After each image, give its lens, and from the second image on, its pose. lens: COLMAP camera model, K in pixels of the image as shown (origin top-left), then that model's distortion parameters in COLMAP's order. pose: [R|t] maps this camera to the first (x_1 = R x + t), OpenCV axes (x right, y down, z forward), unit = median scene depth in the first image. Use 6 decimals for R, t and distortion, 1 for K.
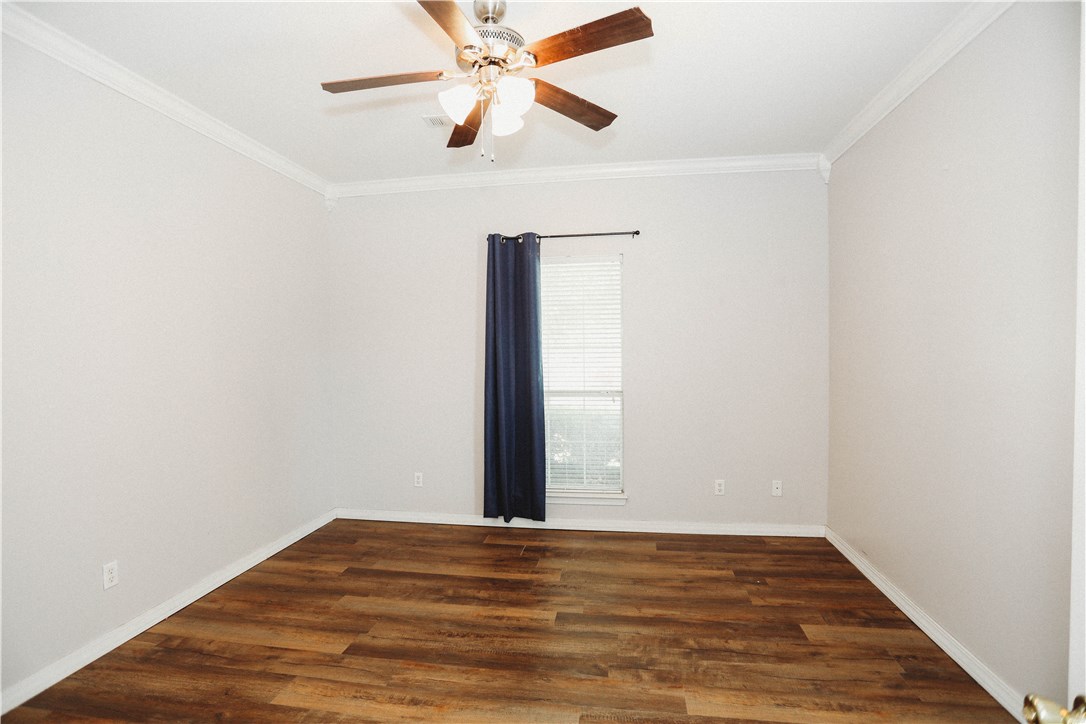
lens RADIAL K [[527.8, 0, 544.4], [0, 527.8, 359.7], [0, 0, 1]] dist [-0.070911, 0.027783]
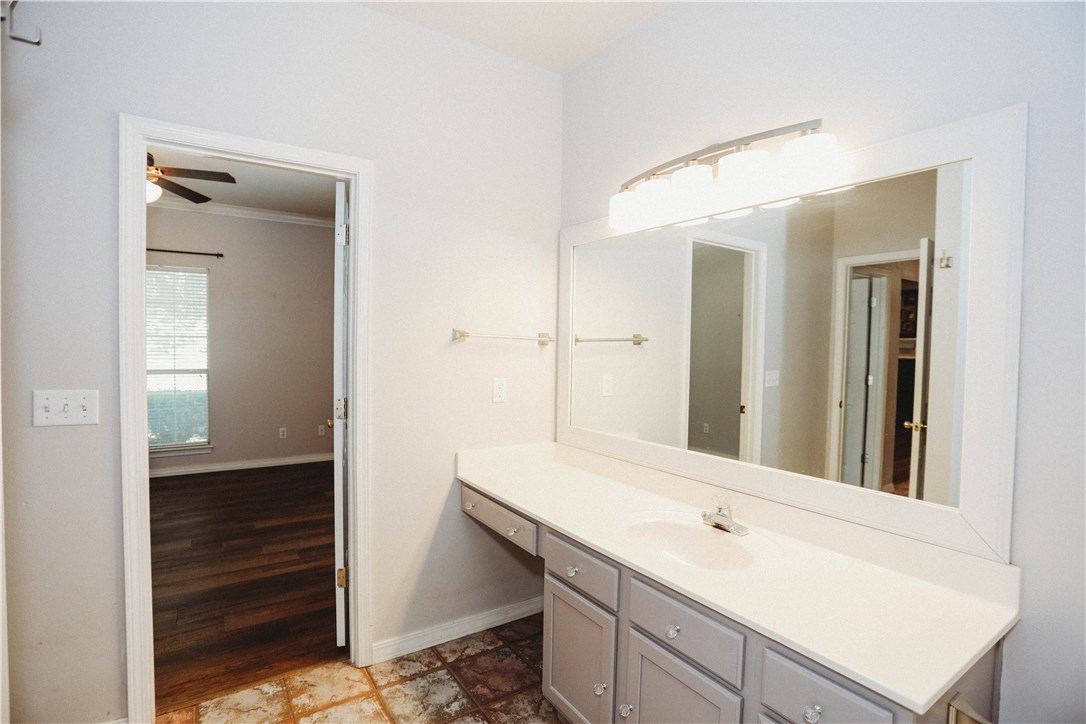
lens RADIAL K [[527.8, 0, 542.4], [0, 527.8, 362.6], [0, 0, 1]] dist [-0.070911, 0.027783]
pose [[0.736623, -0.003963, 0.676292, -0.118183], [-0.012623, 0.999728, 0.019609, 0.005187], [-0.676186, -0.022981, 0.736372, -0.578799]]
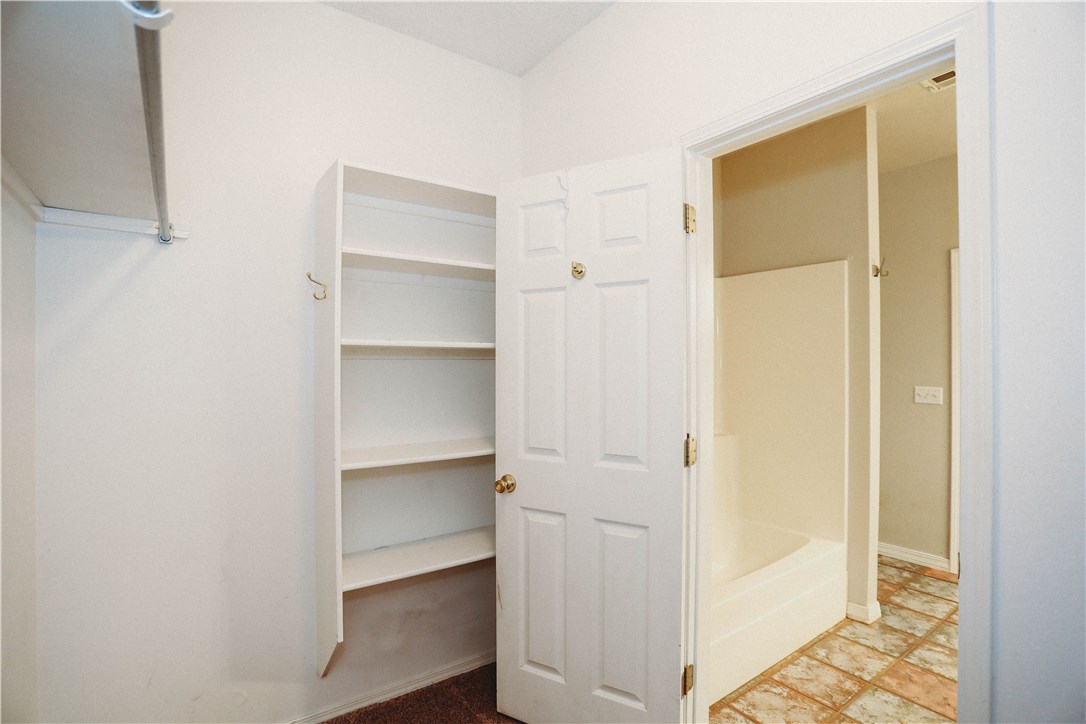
lens RADIAL K [[527.8, 0, 537.1], [0, 527.8, 361.1], [0, 0, 1]] dist [-0.070911, 0.027783]
pose [[0.699229, 0.005885, -0.714874, 0.032188], [-0.015346, 0.999859, -0.006778, 0.012666], [0.714733, 0.015710, 0.699221, -1.104405]]
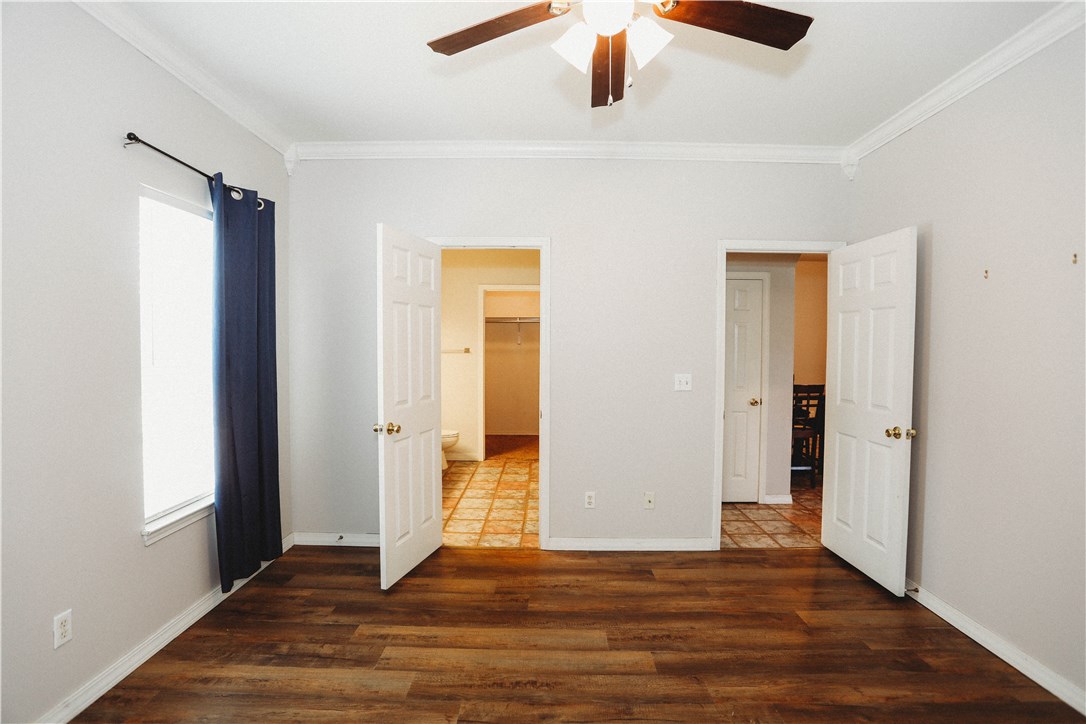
lens RADIAL K [[527.8, 0, 542.6], [0, 527.8, 361.5], [0, 0, 1]] dist [-0.070911, 0.027783]
pose [[-0.989494, 0.004868, -0.144489, 0.057301], [-0.001573, 0.999011, 0.044431, -0.020314], [0.144563, 0.044192, -0.988508, 0.895812]]
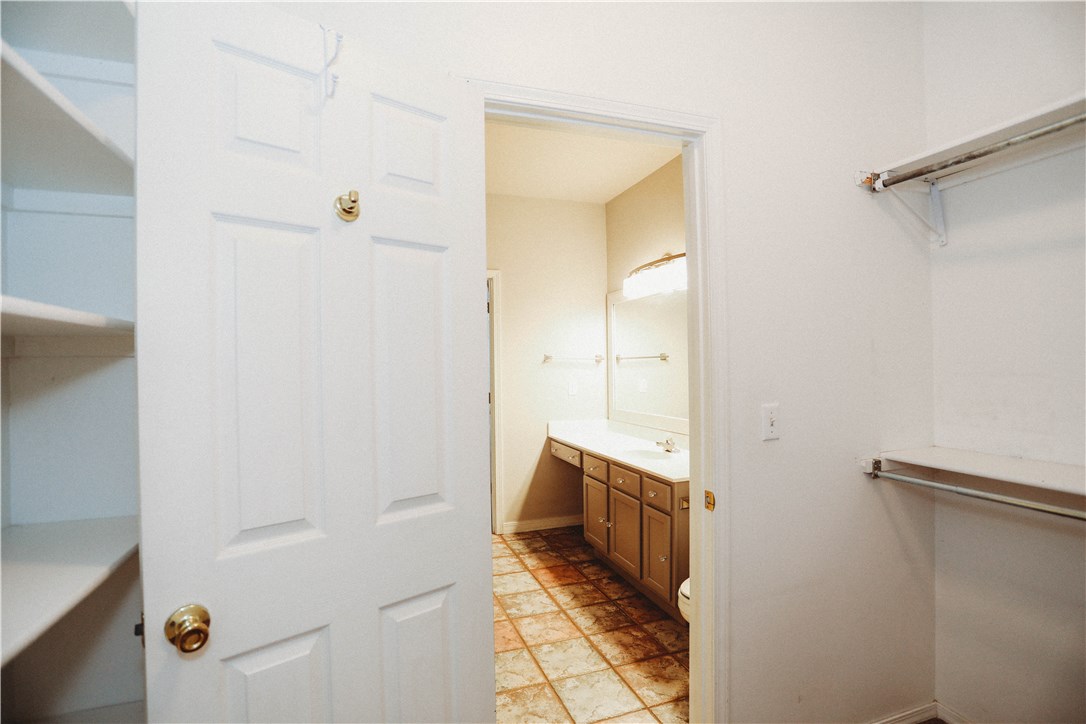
lens RADIAL K [[527.8, 0, 543.2], [0, 527.8, 363.3], [0, 0, 1]] dist [-0.070911, 0.027783]
pose [[0.885277, -0.004402, 0.465044, -0.303187], [0.014603, 0.999725, -0.018335, 0.017917], [-0.464836, 0.023023, 0.885098, -1.044608]]
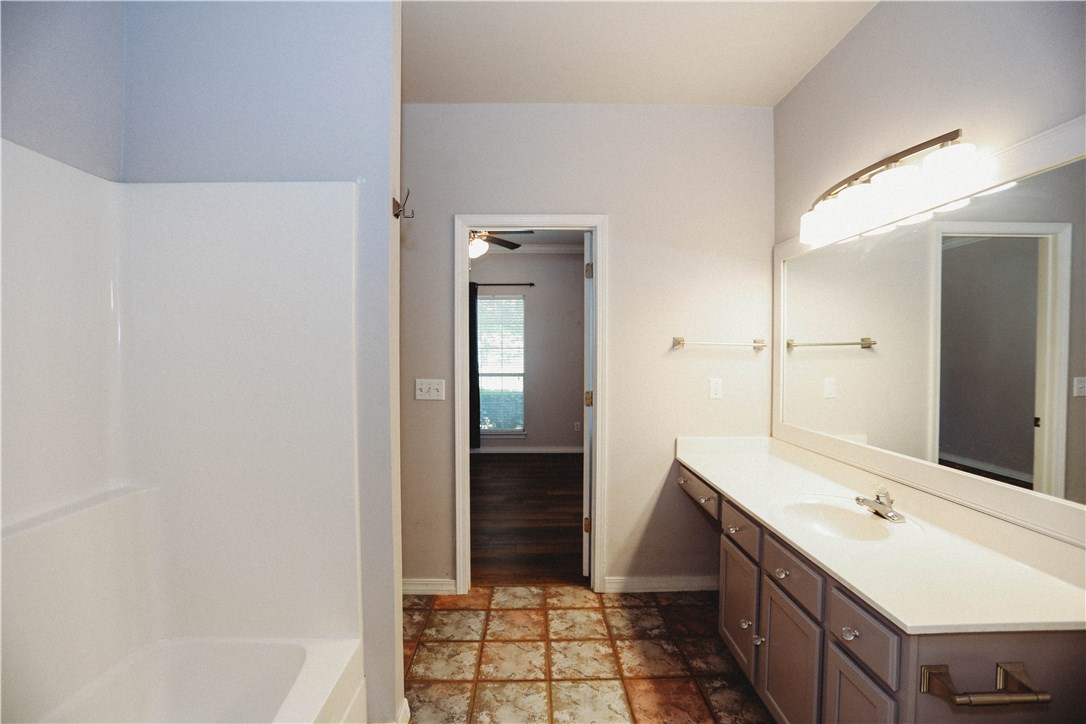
lens RADIAL K [[527.8, 0, 543.5], [0, 527.8, 363.3], [0, 0, 1]] dist [-0.070911, 0.027783]
pose [[0.984975, 0.003578, 0.172660, -0.095478], [-0.005191, 0.999947, 0.008894, 0.010311], [-0.172619, -0.009657, 0.984941, -0.769271]]
